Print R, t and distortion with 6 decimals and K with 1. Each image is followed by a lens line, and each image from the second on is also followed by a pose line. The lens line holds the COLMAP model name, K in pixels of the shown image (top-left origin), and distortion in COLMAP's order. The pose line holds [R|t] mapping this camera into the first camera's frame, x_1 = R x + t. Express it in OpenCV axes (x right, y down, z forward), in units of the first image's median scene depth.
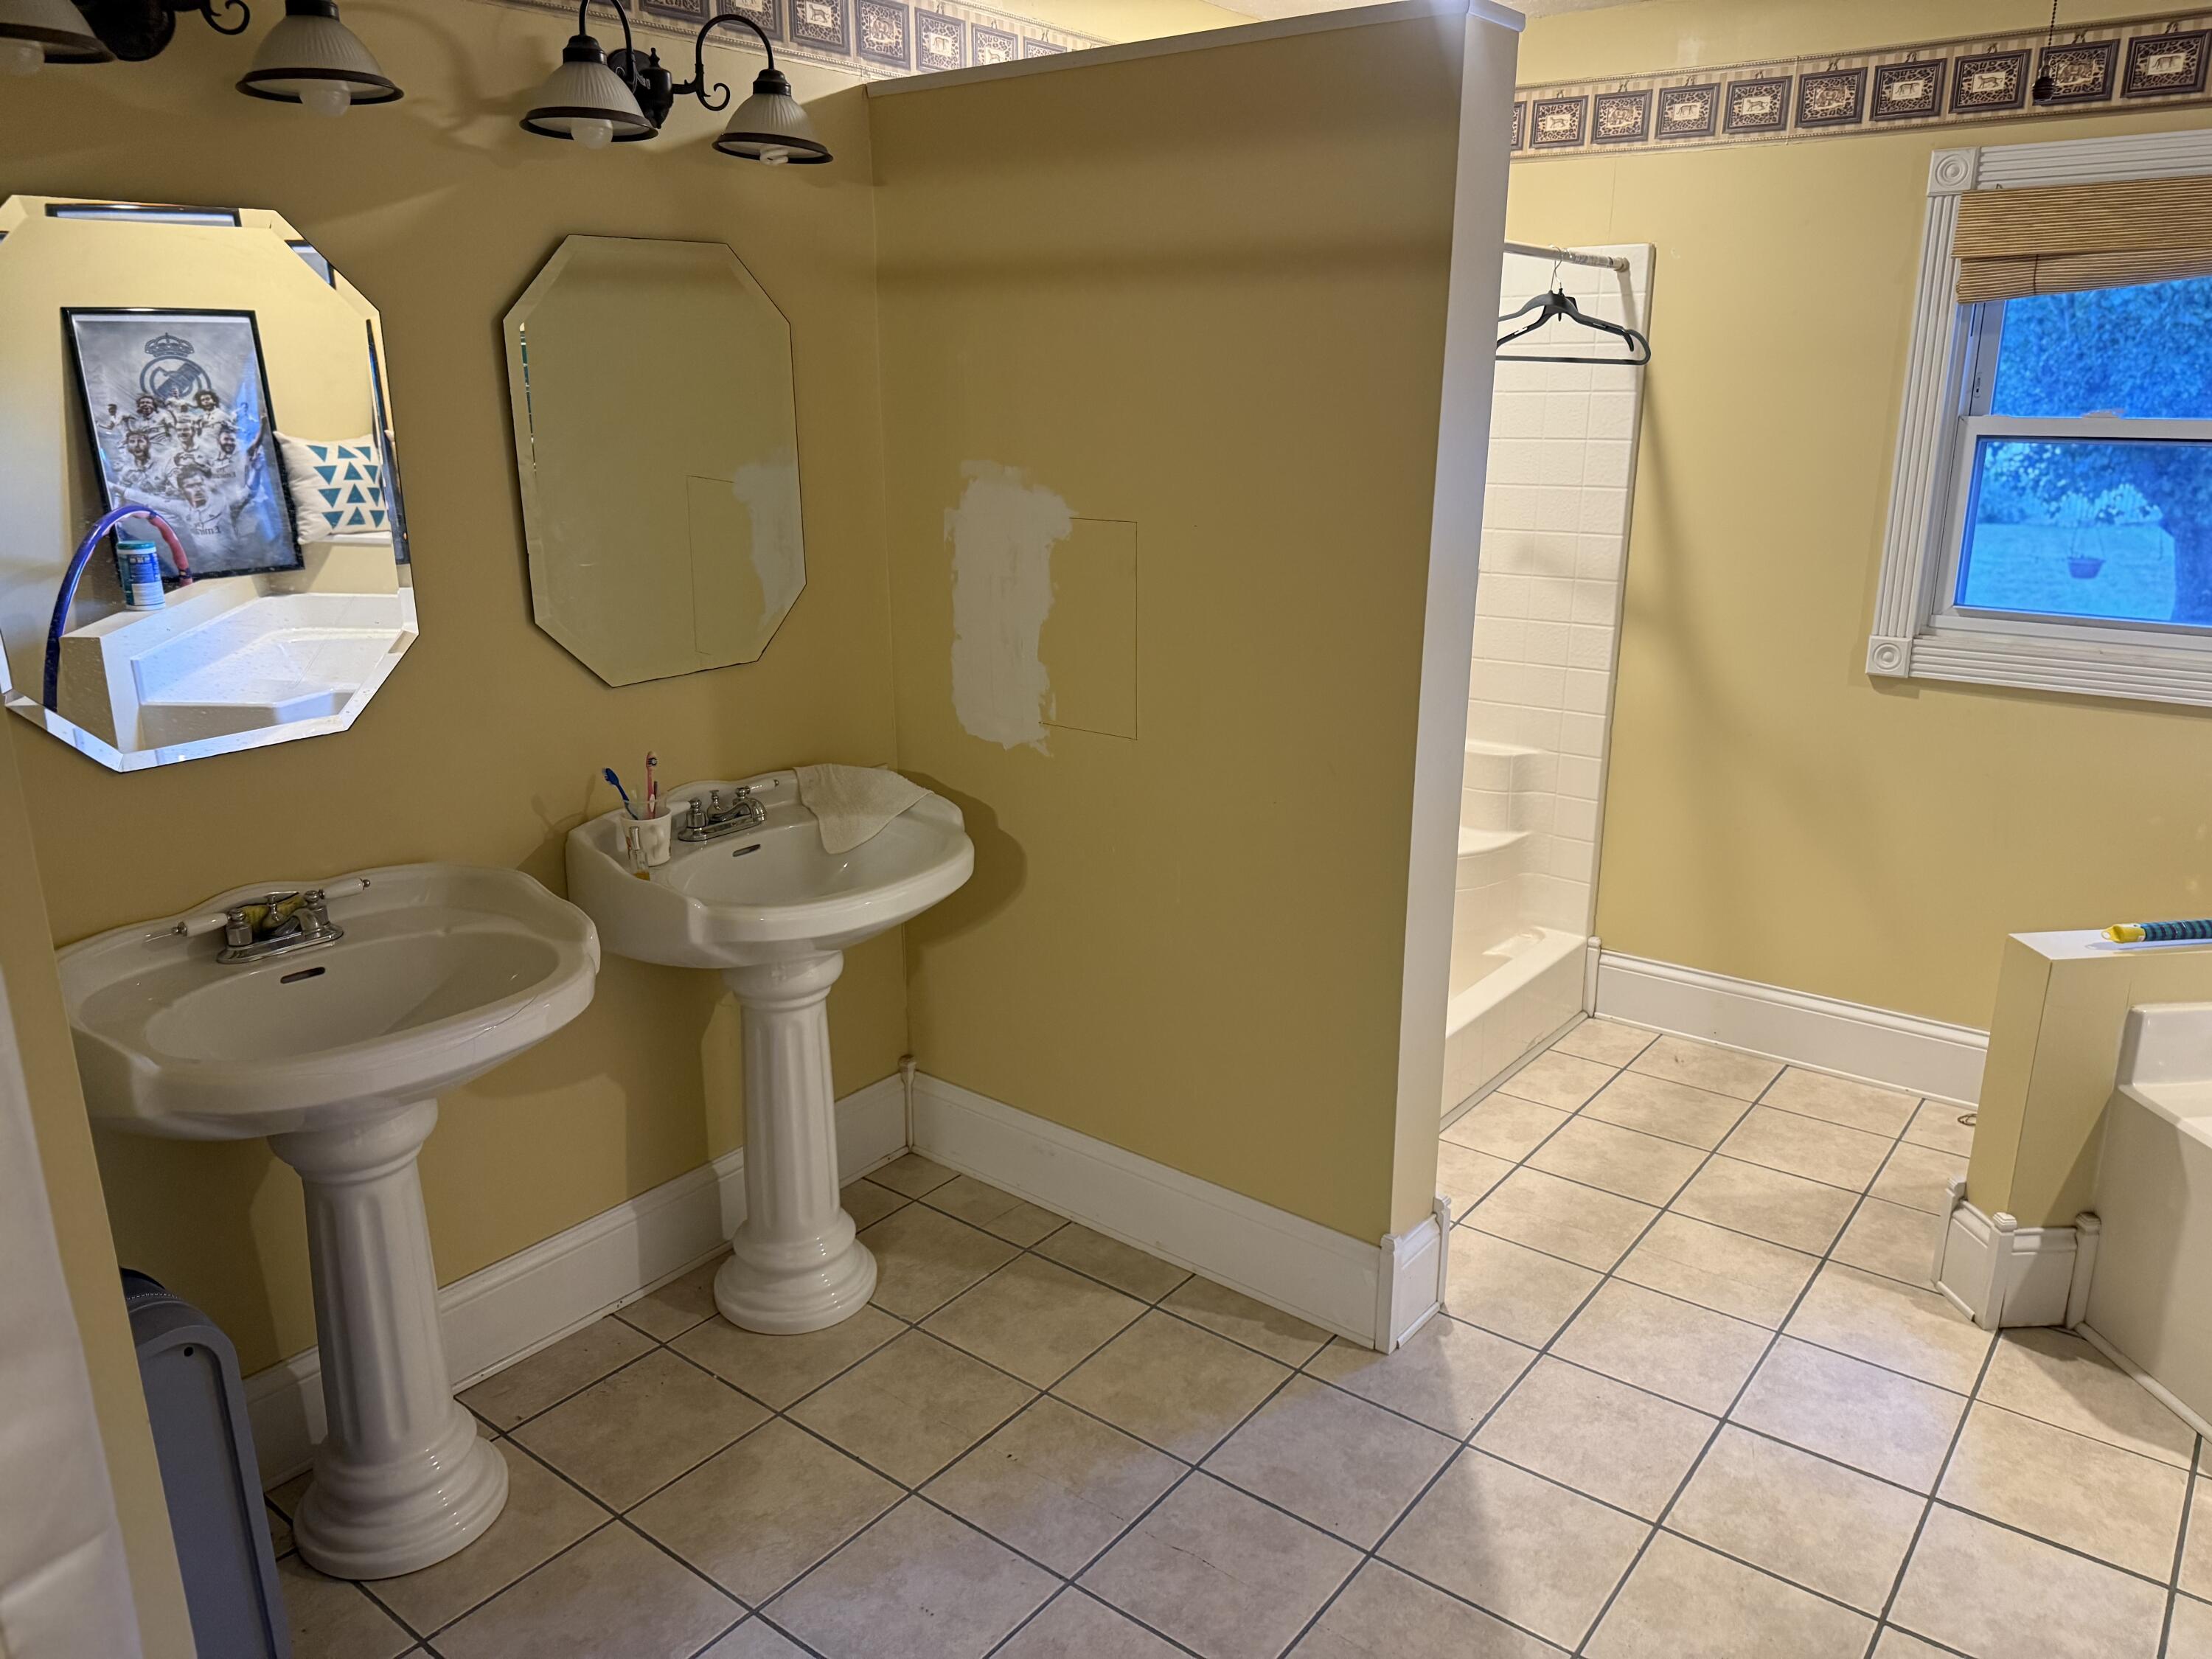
lens RADIAL K [[1581.3, 0, 1126.3], [0, 1581.3, 819.9], [0, 0, 1]] dist [0.065312, -0.060383]
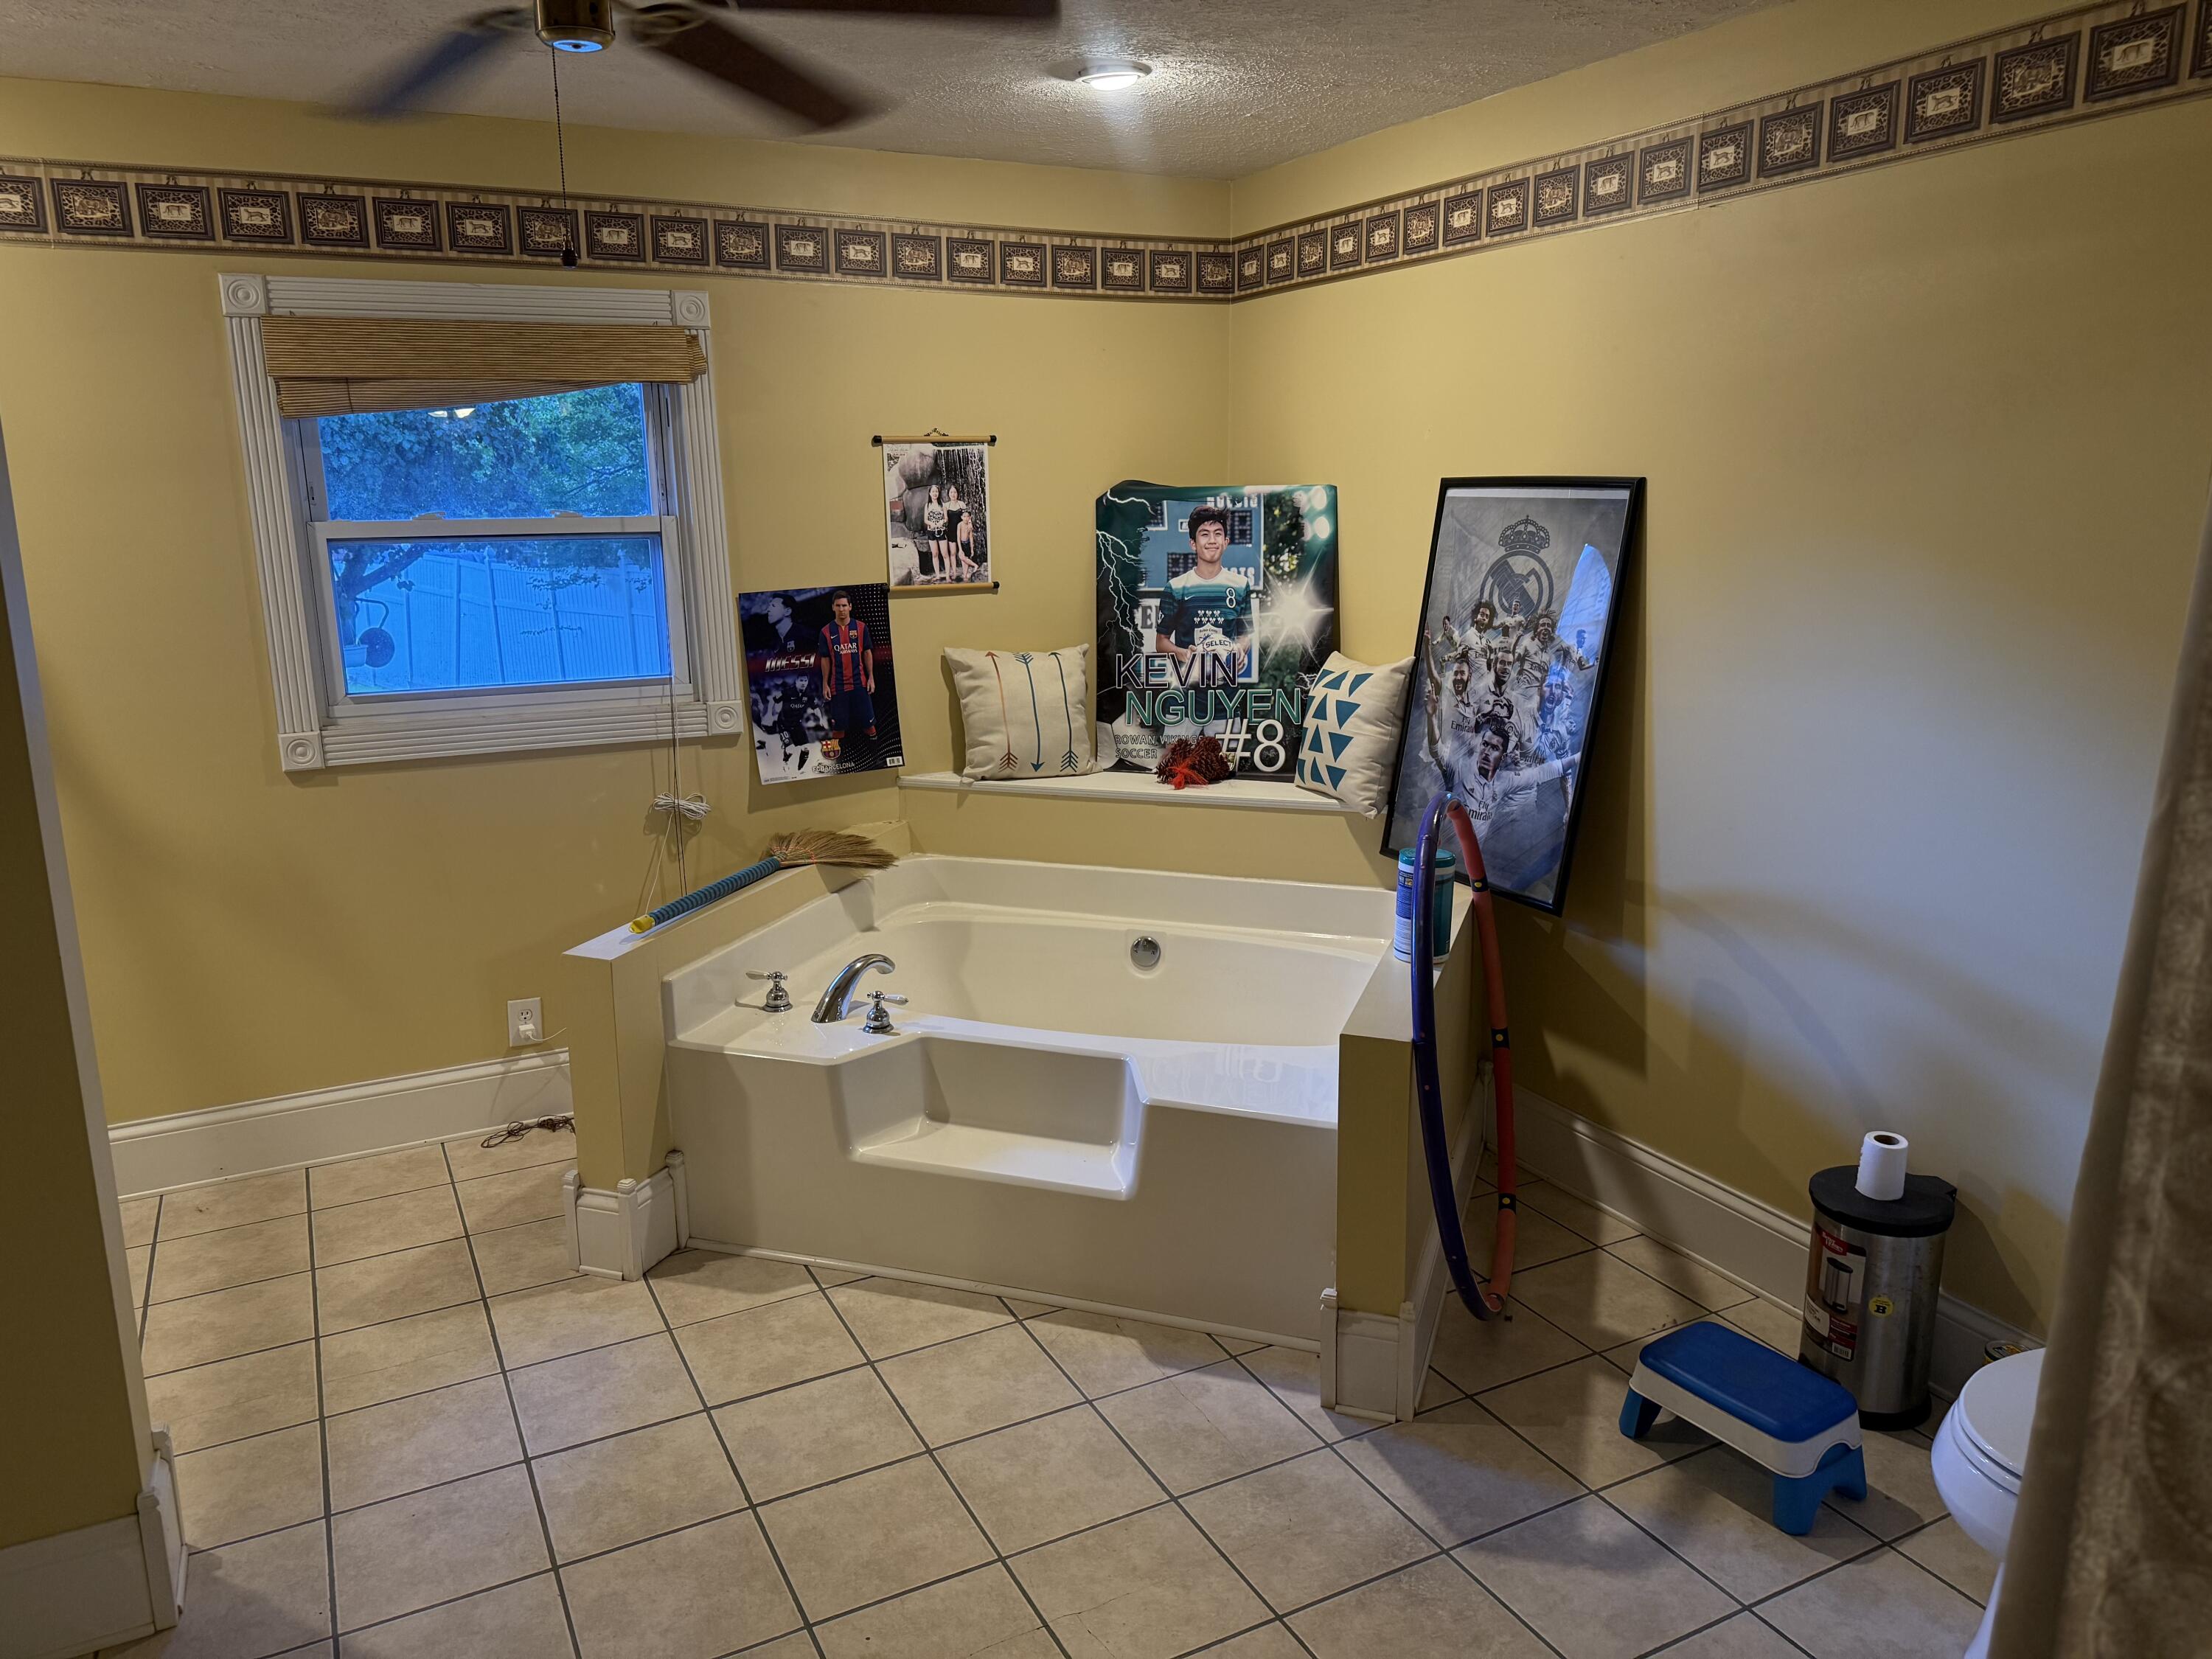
lens RADIAL K [[1564.6, 0, 1107.3], [0, 1564.6, 842.3], [0, 0, 1]] dist [-0.008487, 0.000763]
pose [[0.420906, -0.208121, 0.882907, -0.229961], [0.253570, 0.961517, 0.105767, -0.021796], [-0.870942, 0.179361, 0.457481, 0.101613]]
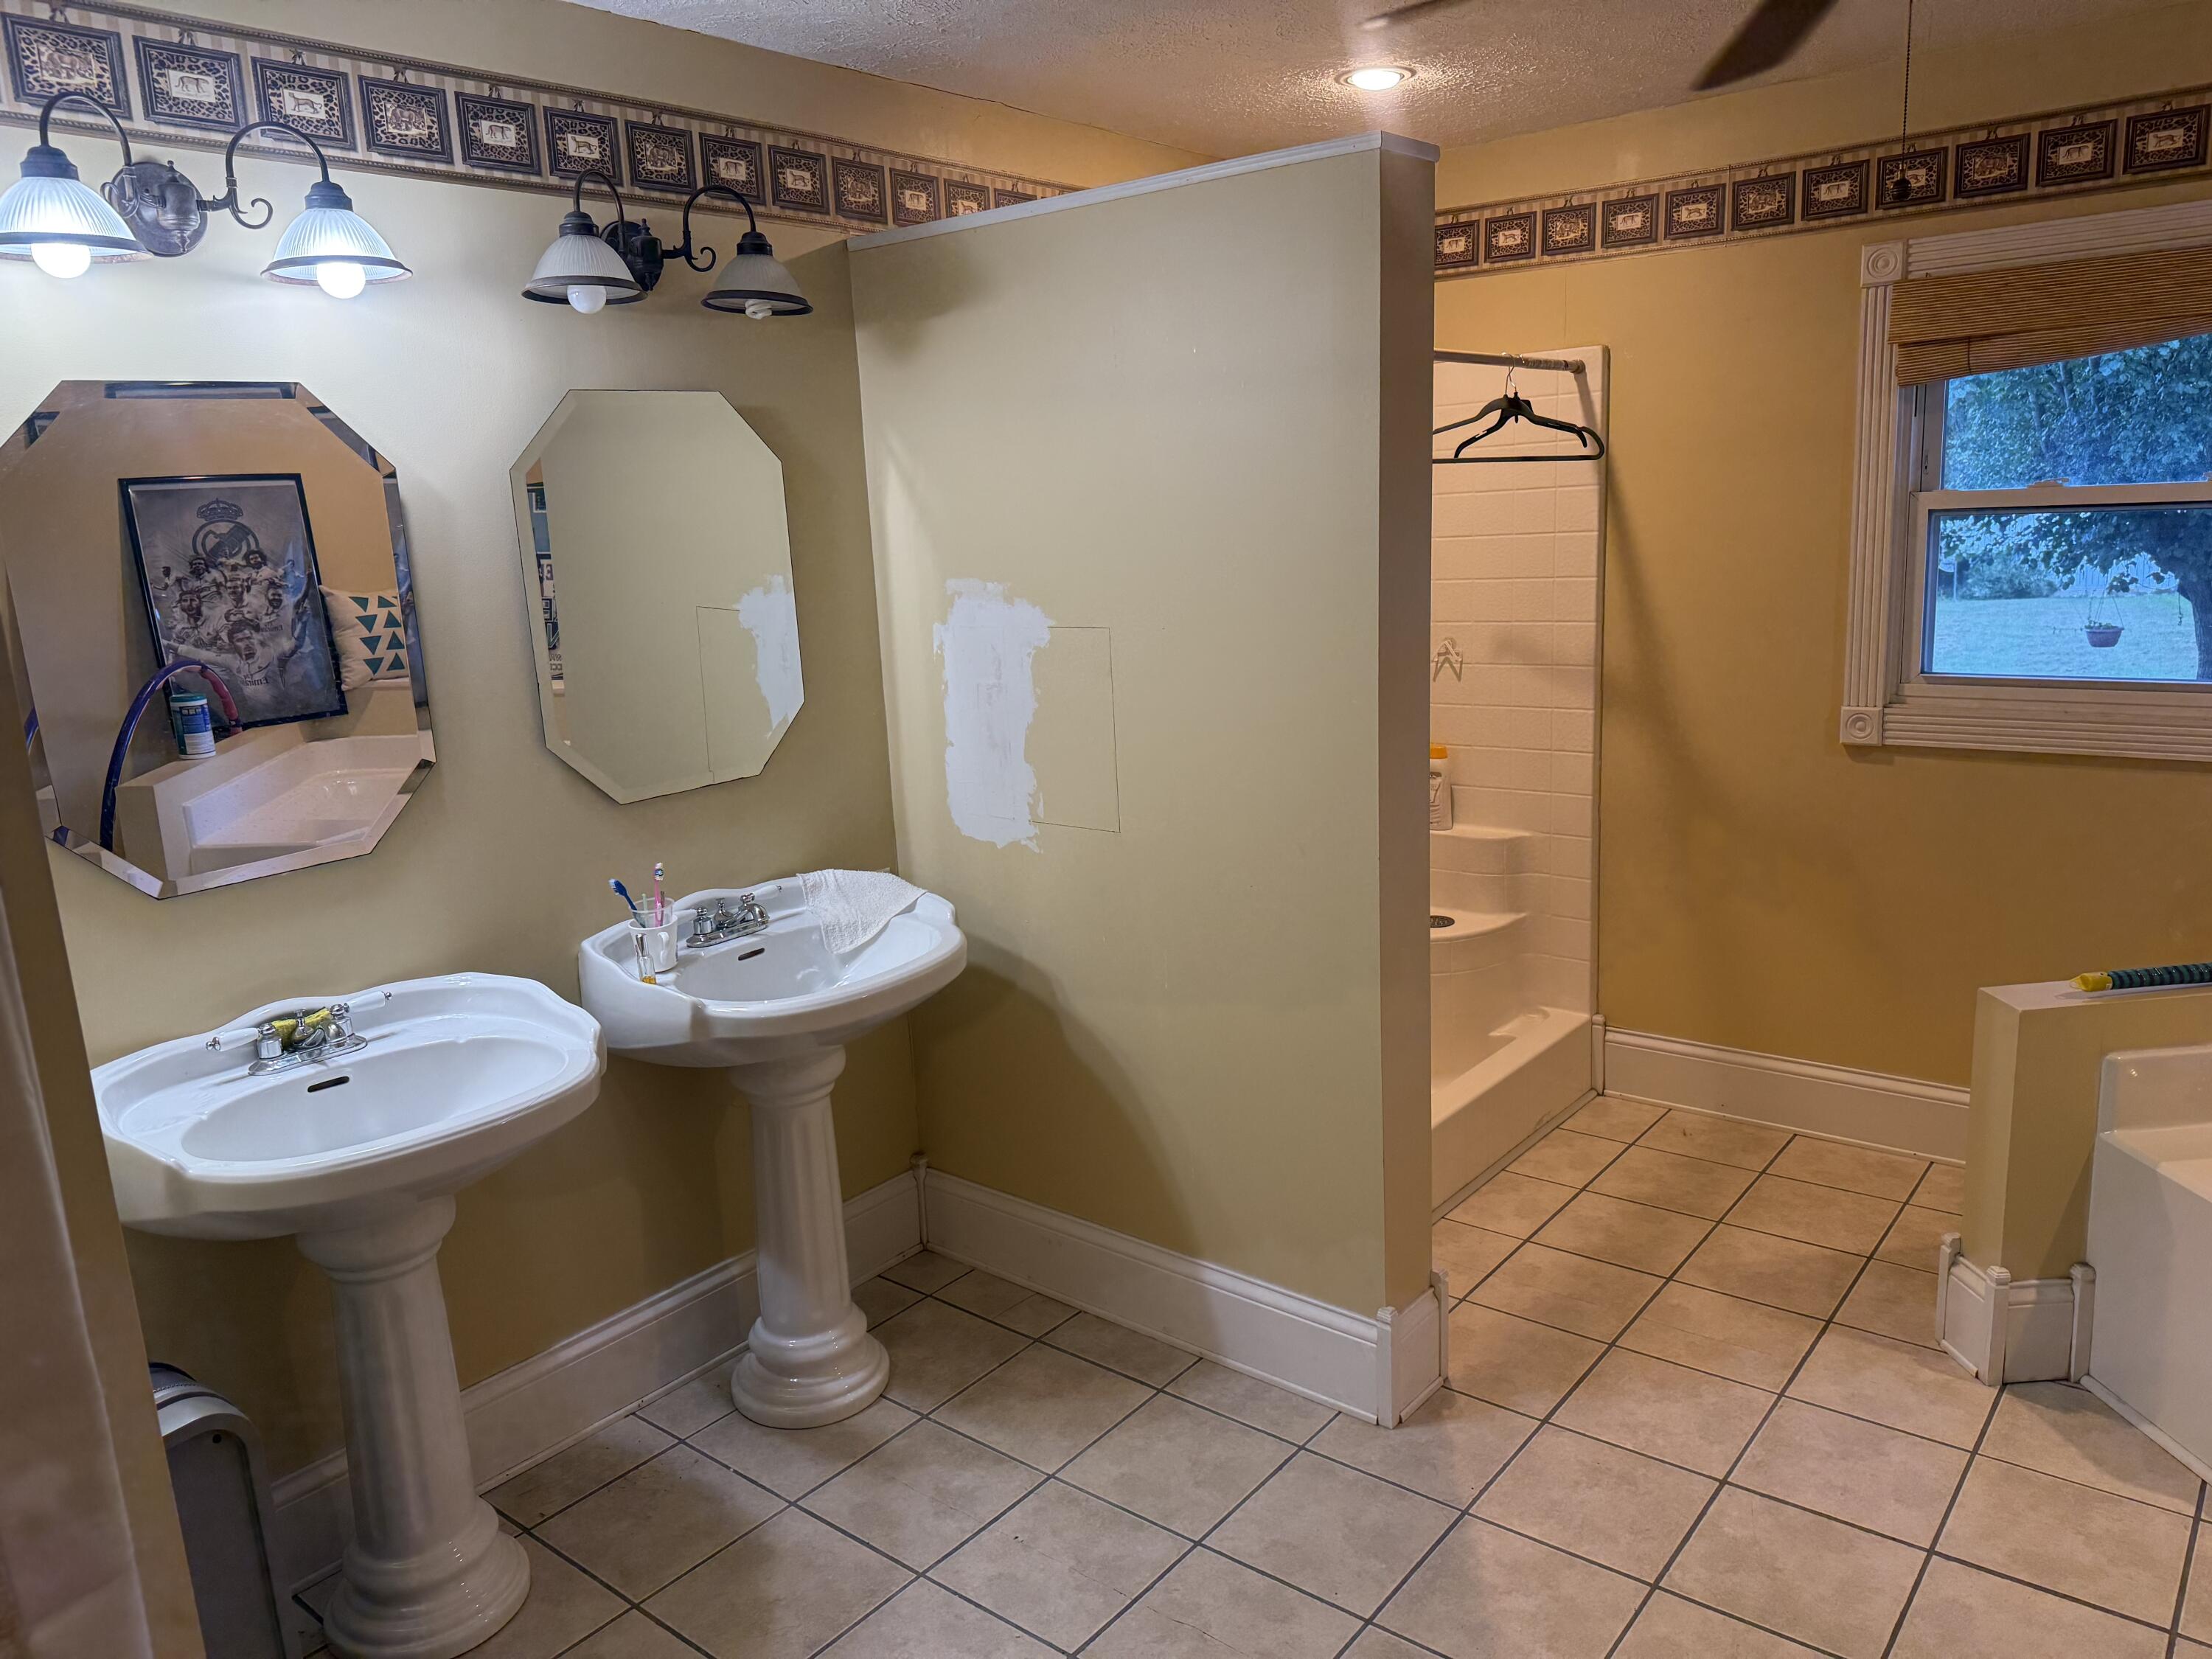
lens RADIAL K [[1583.0, 0, 1121.9], [0, 1583.0, 823.8], [0, 0, 1]] dist [0.078733, -0.082299]
pose [[0.998668, -0.042276, -0.029578, 0.034168], [0.040144, 0.996789, -0.069282, 0.013805], [0.032412, 0.068002, 0.997159, -0.038862]]
